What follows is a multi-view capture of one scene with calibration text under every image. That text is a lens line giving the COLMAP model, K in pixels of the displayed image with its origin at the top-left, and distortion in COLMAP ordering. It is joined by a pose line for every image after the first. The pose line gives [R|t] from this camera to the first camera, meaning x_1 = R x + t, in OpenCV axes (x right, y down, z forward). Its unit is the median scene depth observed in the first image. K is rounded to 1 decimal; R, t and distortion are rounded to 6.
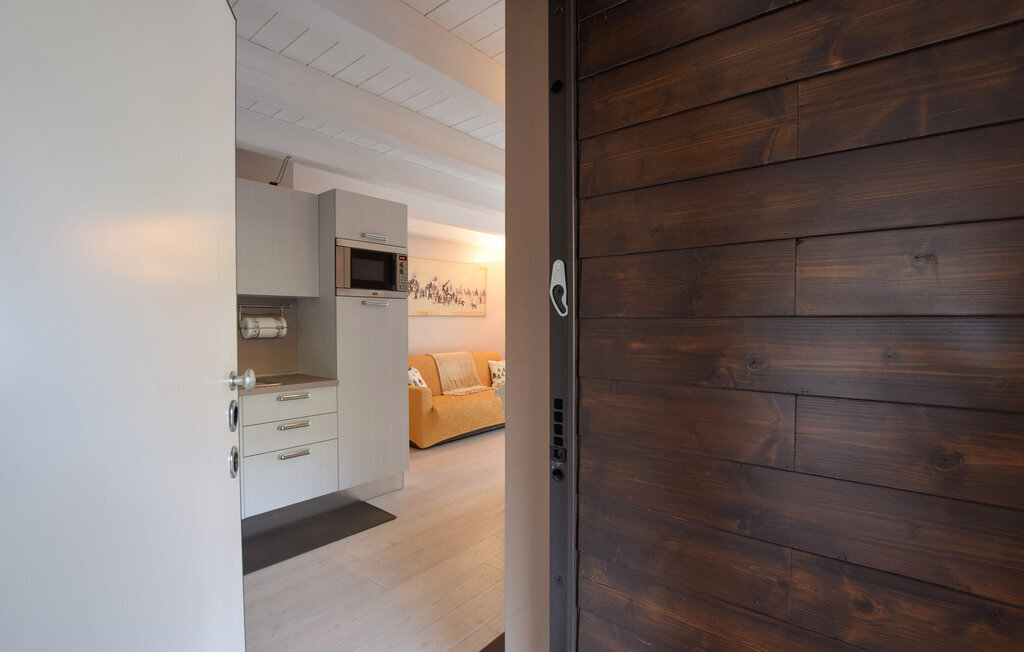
lens RADIAL K [[470.3, 0, 512.2], [0, 470.3, 320.2], [0, 0, 1]] dist [-0.041324, 0.009143]
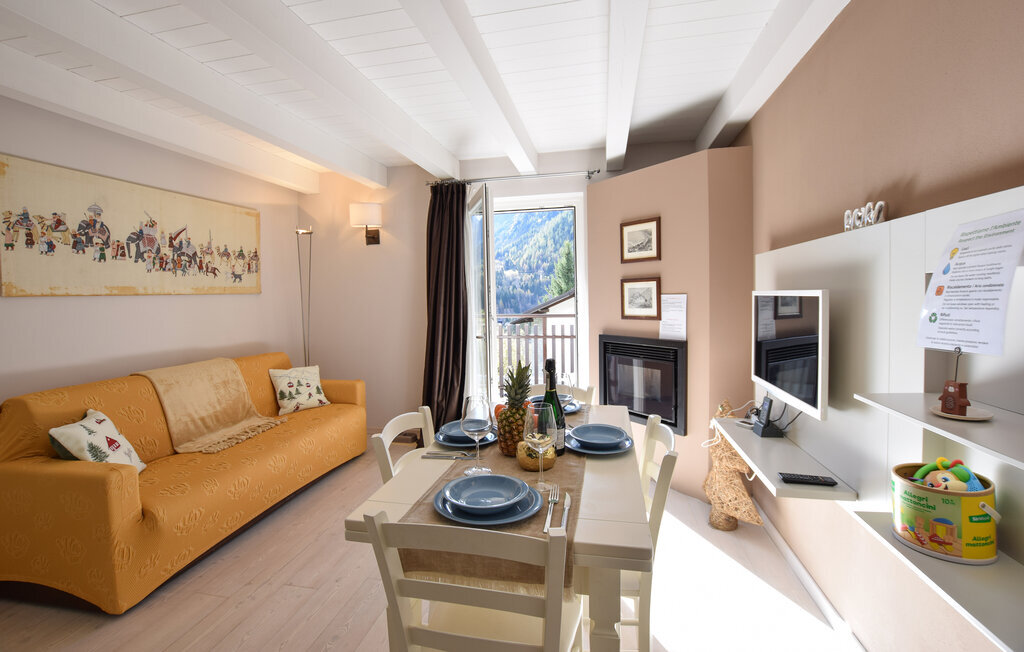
lens RADIAL K [[470.3, 0, 512.2], [0, 470.3, 320.2], [0, 0, 1]] dist [-0.041324, 0.009143]
pose [[0.896879, -0.036027, 0.440805, -0.033900], [0.013586, 0.998451, 0.053960, -0.003387], [-0.442066, -0.042407, 0.895979, 0.362619]]
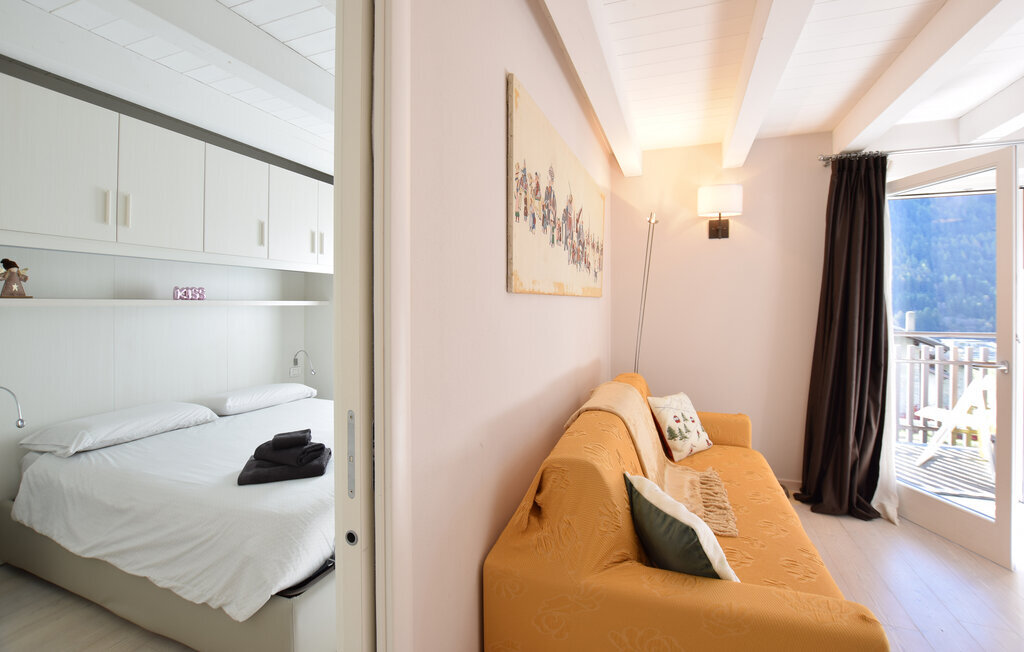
lens RADIAL K [[455.2, 0, 509.5], [0, 455.2, 305.3], [0, 0, 1]] dist [-0.039611, 0.008406]
pose [[0.959710, 0.003637, 0.280968, -0.307962], [-0.006217, 0.999946, 0.008294, -0.004457], [-0.280922, -0.009707, 0.959681, 0.650985]]
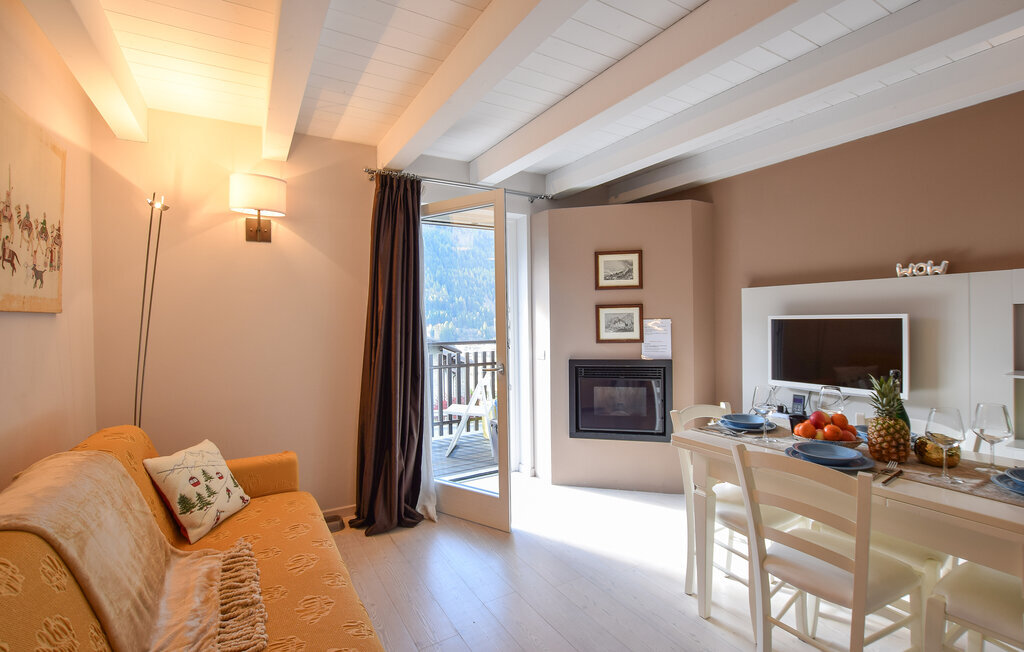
lens RADIAL K [[447.8, 0, 512.0], [0, 447.8, 326.0], [0, 0, 1]] dist [-0.032285, 0.000255]
pose [[0.373435, -0.017817, 0.927485, -0.228408], [0.006117, 0.999841, 0.016744, -0.003854], [-0.927636, -0.000580, 0.373485, 0.703859]]
